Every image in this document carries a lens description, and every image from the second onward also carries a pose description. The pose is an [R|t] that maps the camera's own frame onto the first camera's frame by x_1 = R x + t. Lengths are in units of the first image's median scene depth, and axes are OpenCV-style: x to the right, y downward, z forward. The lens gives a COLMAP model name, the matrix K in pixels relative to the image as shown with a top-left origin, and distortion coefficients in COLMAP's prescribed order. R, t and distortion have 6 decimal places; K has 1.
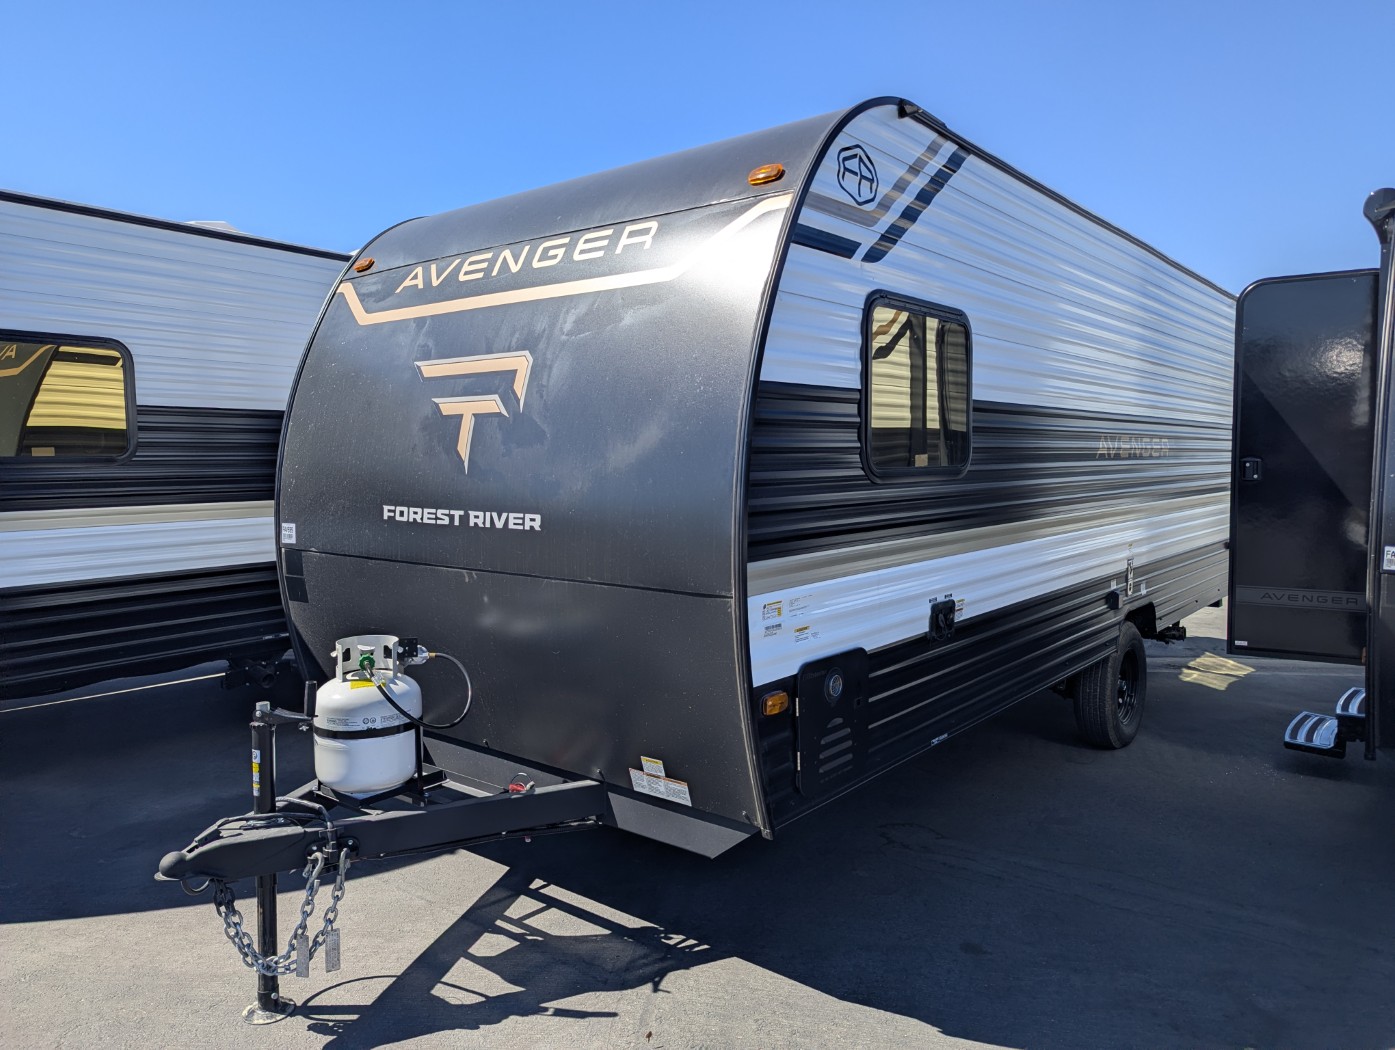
lens RADIAL K [[984.2, 0, 709.6], [0, 984.2, 512.3], [0, 0, 1]] dist [0.055977, -0.019288]
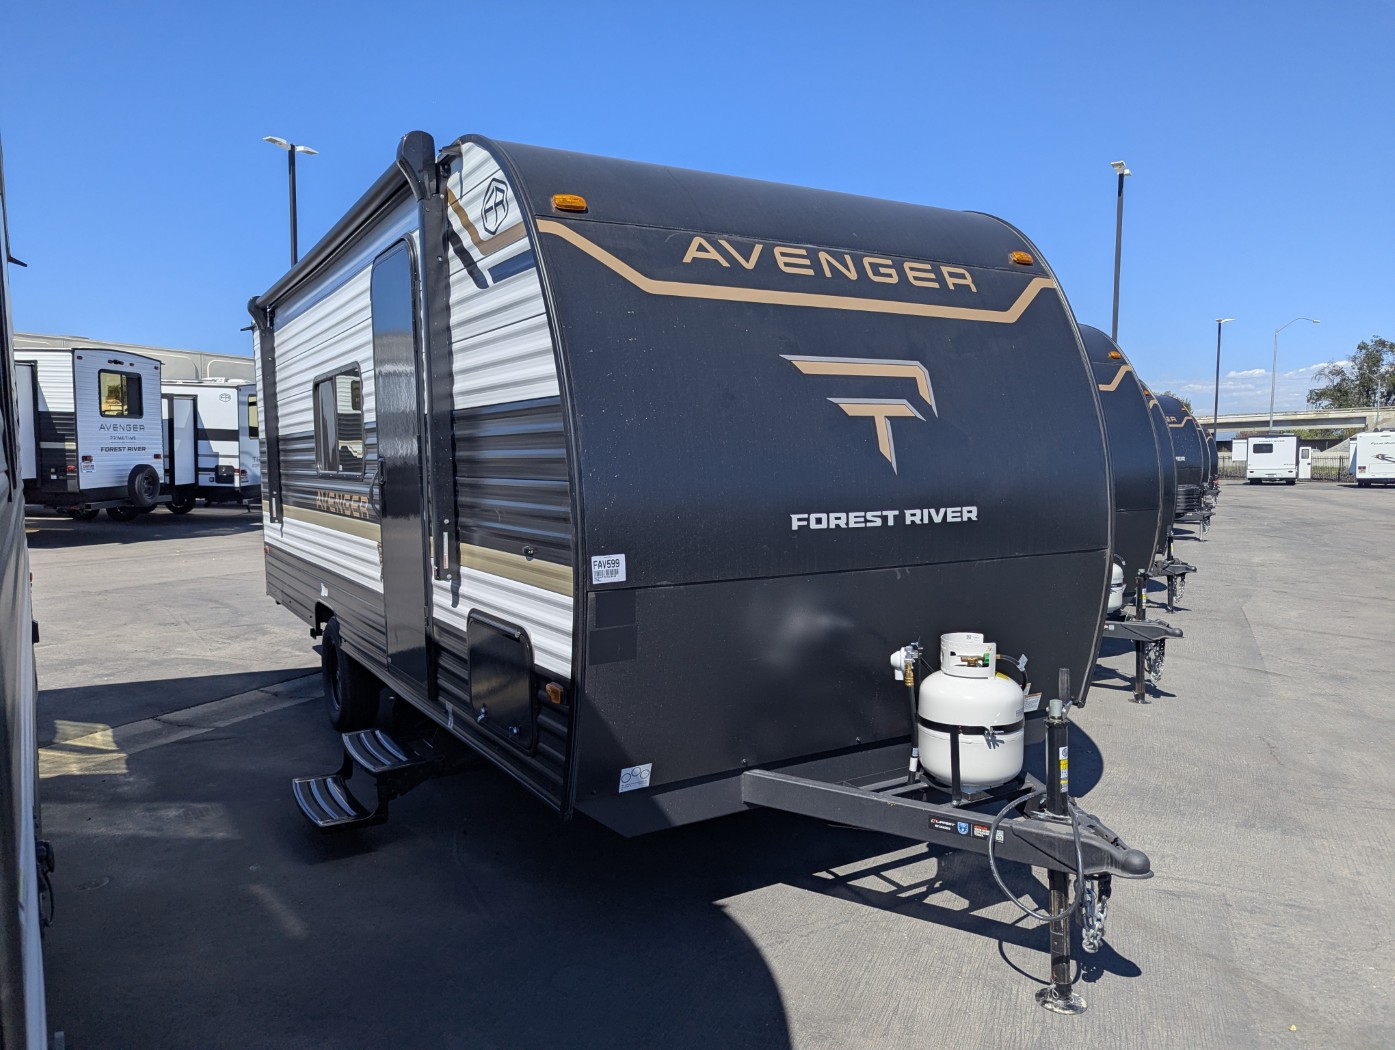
lens RADIAL K [[984.2, 0, 686.6], [0, 984.2, 531.3], [0, 0, 1]] dist [0.055977, -0.019288]
pose [[0.343899, -0.061049, 0.937020, -1.252646], [0.071801, 0.996672, 0.038584, -0.034466], [-0.936258, 0.054010, 0.347138, 0.829829]]
